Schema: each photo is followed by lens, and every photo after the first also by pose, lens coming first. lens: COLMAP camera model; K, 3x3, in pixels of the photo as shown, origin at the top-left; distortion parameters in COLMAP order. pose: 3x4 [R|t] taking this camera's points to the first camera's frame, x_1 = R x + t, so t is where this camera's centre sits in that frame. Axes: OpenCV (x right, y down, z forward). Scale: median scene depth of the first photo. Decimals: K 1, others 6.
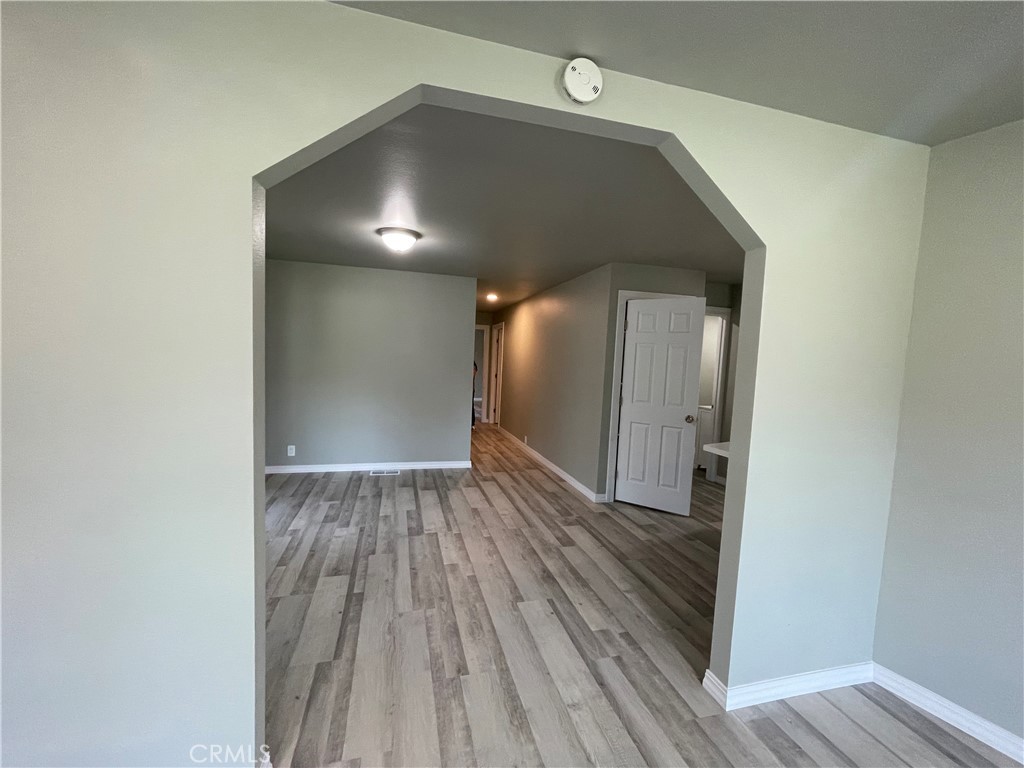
lens RADIAL K [[413.7, 0, 511.9], [0, 413.7, 387.2], [0, 0, 1]] dist [-0.002520, 0.002742]
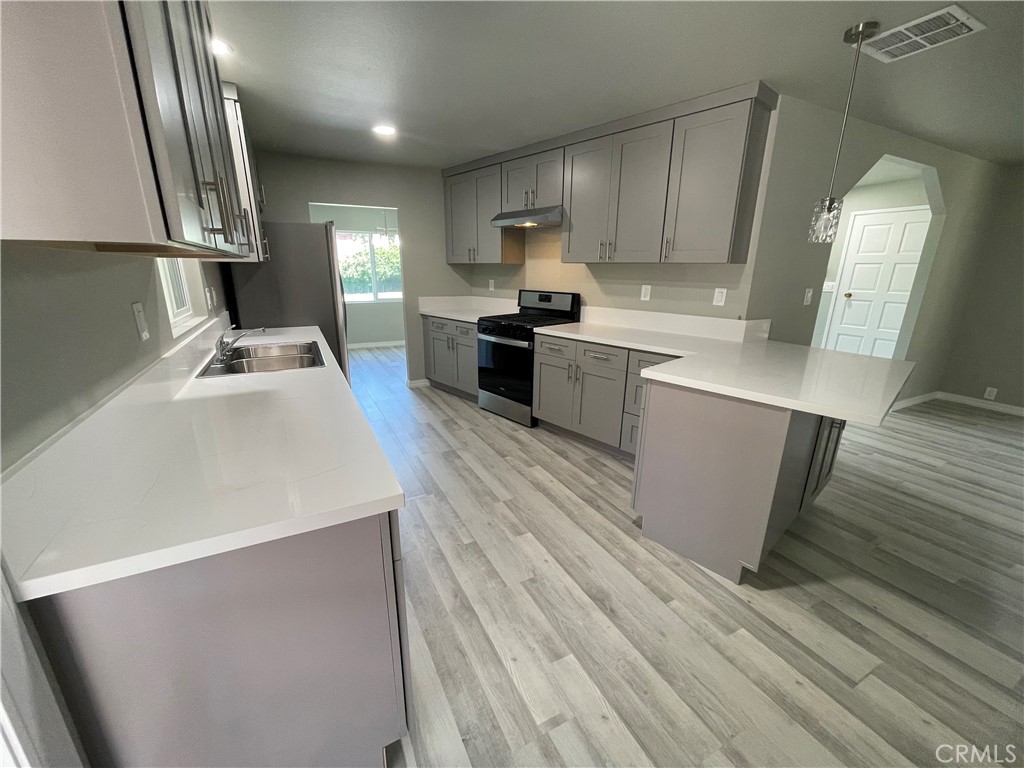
lens RADIAL K [[413.7, 0, 515.0], [0, 413.7, 390.0], [0, 0, 1]] dist [-0.002520, 0.002742]
pose [[-0.975607, 0.010246, -0.219283, 1.044634], [-0.066407, 0.938333, 0.339296, -0.031575], [0.209237, 0.345581, -0.914764, 1.167555]]
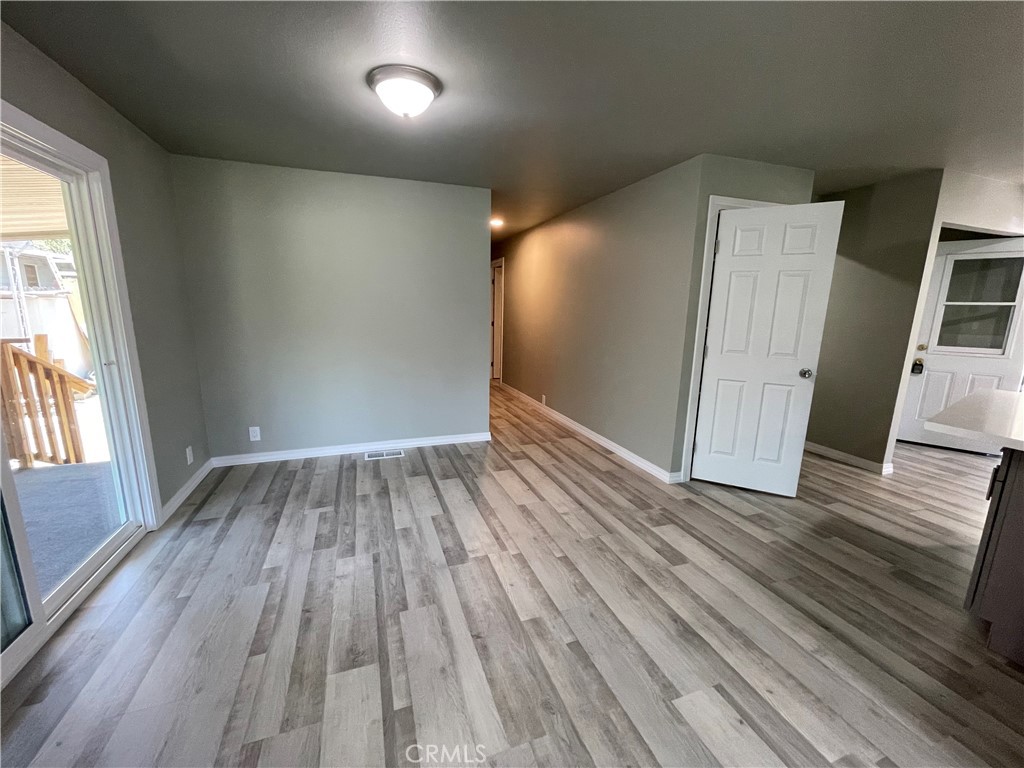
lens RADIAL K [[413.7, 0, 510.9], [0, 413.7, 386.3], [0, 0, 1]] dist [-0.002520, 0.002742]
pose [[0.996667, -0.041233, 0.070393, -0.155514], [0.032209, 0.991654, 0.124838, -0.009957], [-0.074953, -0.122155, 0.989677, 0.303262]]
